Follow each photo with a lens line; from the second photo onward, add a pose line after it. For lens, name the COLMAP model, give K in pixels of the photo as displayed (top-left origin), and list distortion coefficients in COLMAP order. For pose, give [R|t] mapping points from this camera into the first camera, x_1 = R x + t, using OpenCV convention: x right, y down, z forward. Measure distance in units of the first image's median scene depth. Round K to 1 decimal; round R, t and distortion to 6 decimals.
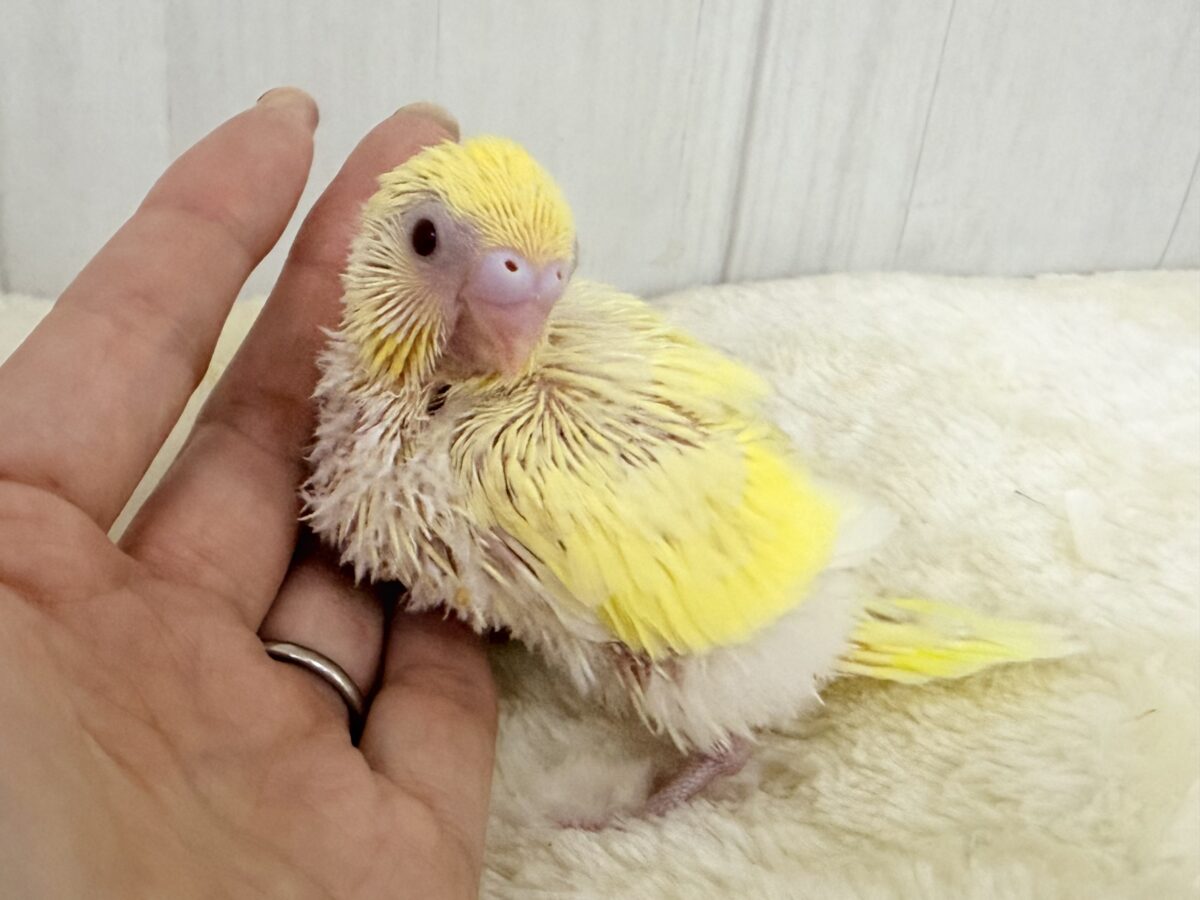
lens RADIAL K [[1230.4, 0, 600.0], [0, 1230.4, 450.0], [0, 0, 1]] dist [0.097296, 0.002982]
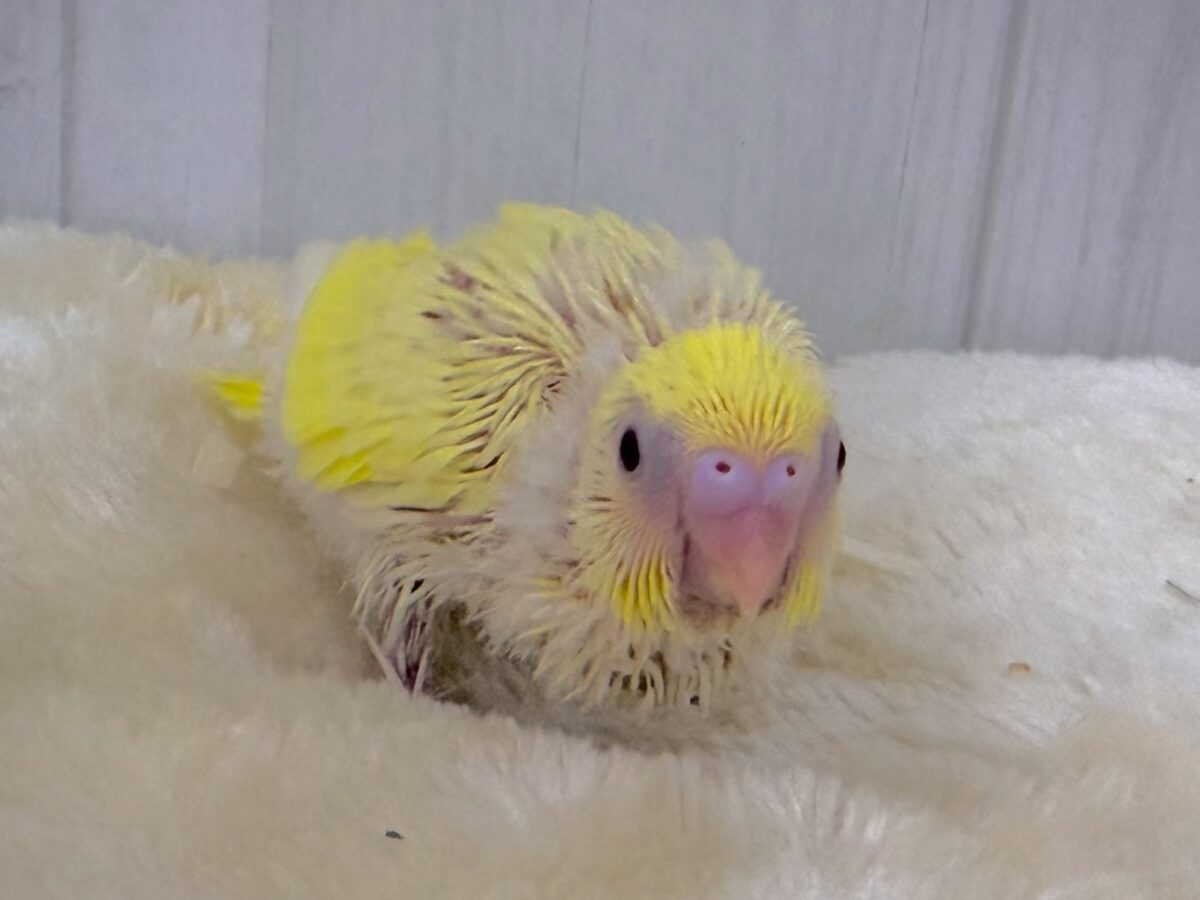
lens RADIAL K [[1230.4, 0, 600.0], [0, 1230.4, 450.0], [0, 0, 1]] dist [0.097296, 0.002982]
pose [[0.982712, -0.007507, -0.184990, 0.021834], [-0.030957, 0.978448, -0.204161, 0.065566], [0.182536, 0.206358, 0.961300, 0.247281]]
